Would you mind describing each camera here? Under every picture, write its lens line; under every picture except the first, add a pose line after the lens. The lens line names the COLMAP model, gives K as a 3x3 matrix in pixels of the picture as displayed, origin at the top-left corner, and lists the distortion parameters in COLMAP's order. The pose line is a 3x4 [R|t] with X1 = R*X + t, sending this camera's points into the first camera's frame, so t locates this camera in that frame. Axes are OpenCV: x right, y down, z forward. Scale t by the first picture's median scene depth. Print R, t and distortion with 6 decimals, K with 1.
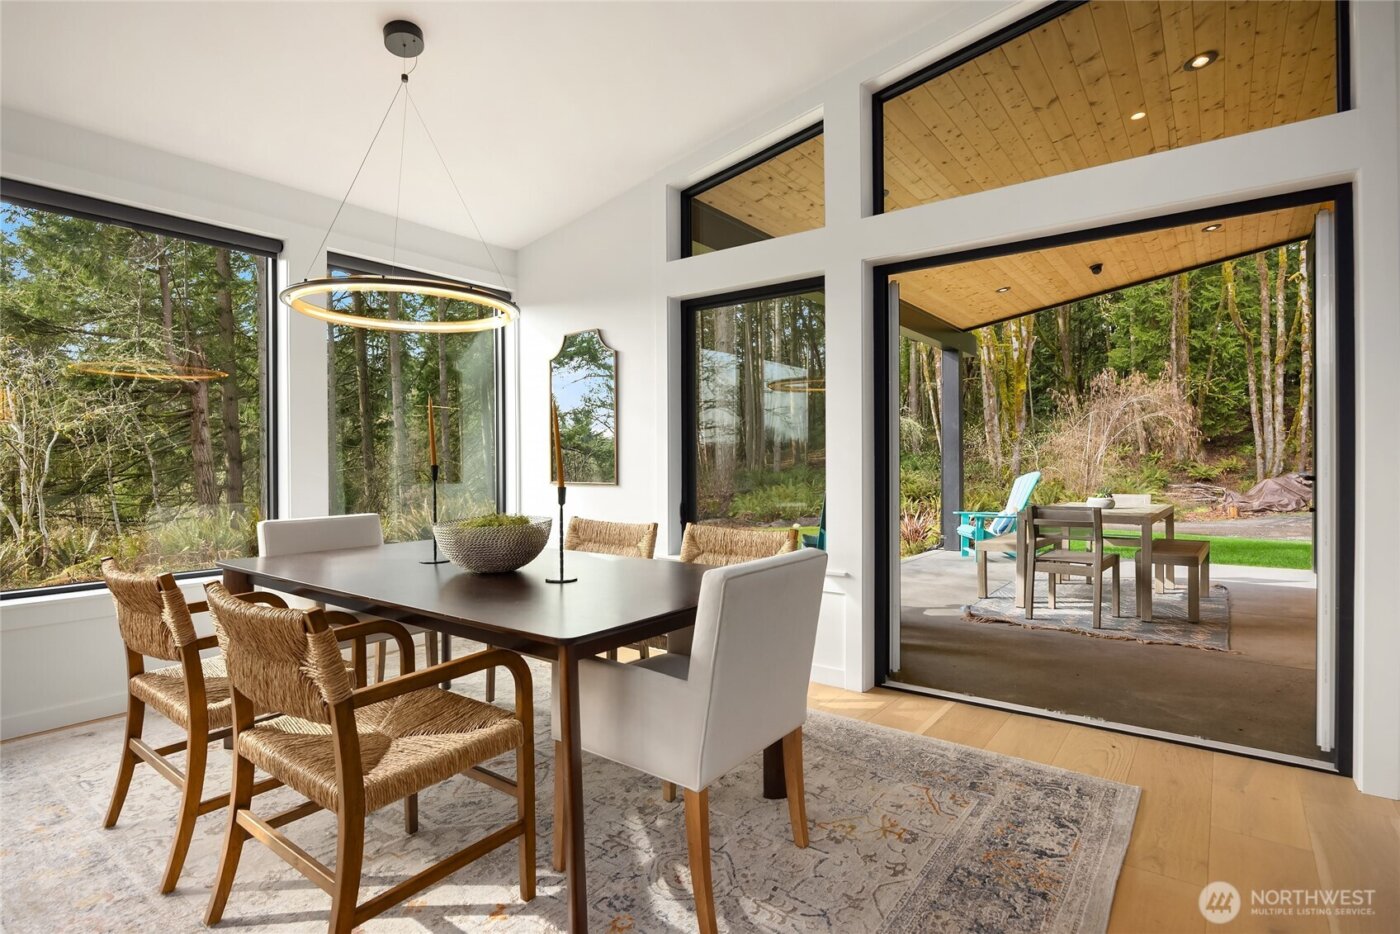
lens RADIAL K [[749.0, 0, 697.4], [0, 749.0, 459.8], [0, 0, 1]] dist [-0.003048, -0.000834]
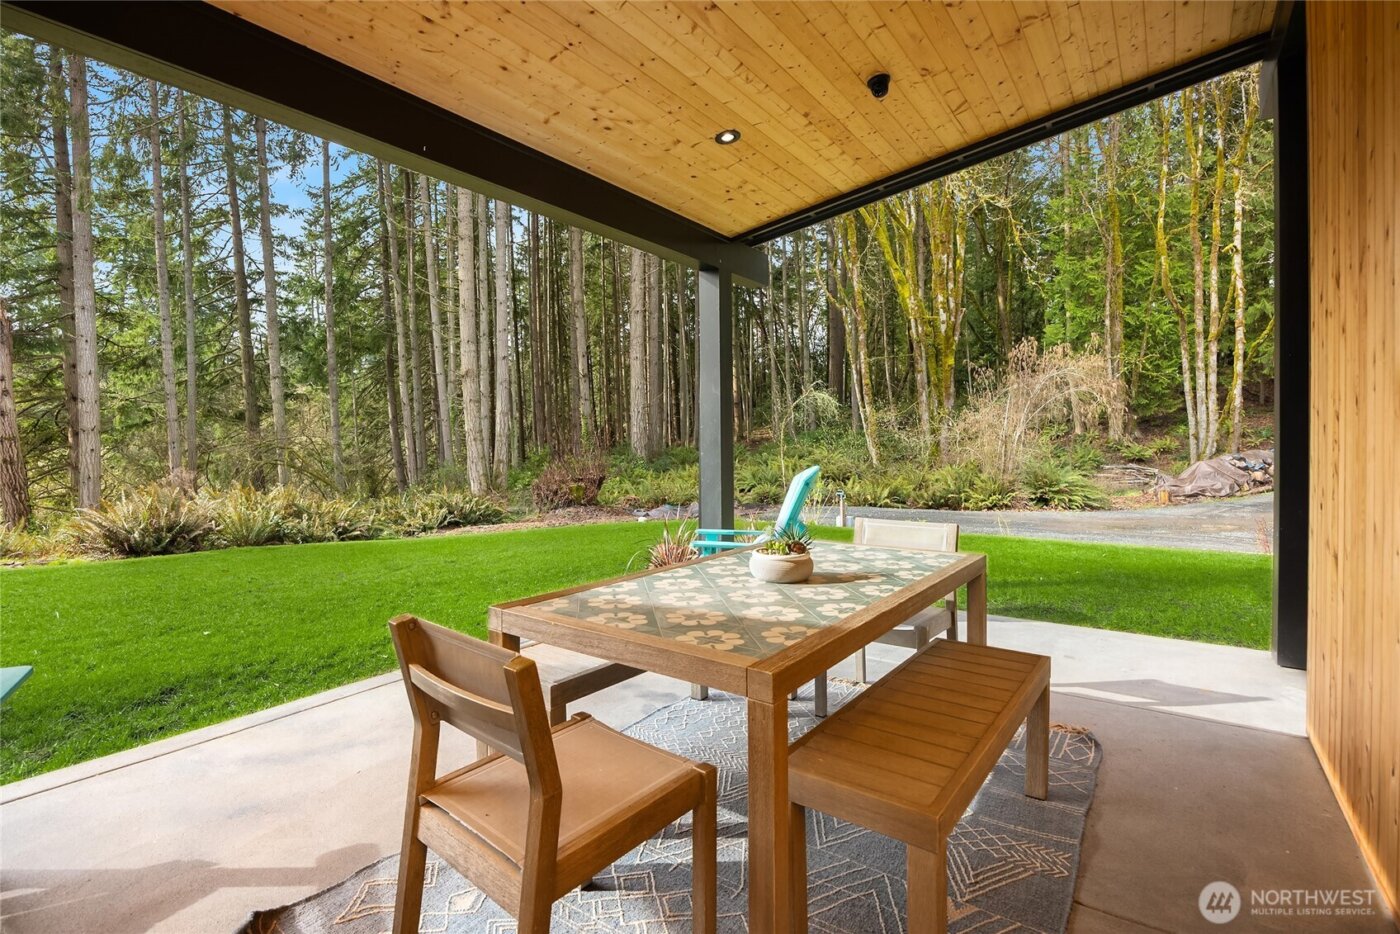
lens RADIAL K [[712.7, 0, 704.8], [0, 712.7, 434.0], [0, 0, 1]] dist [-0.011735, -0.000024]
pose [[0.999159, 0.006217, 0.040527, 0.082571], [-0.006123, 0.999978, -0.002436, -0.001931], [-0.040542, 0.002186, 0.999175, 0.107325]]
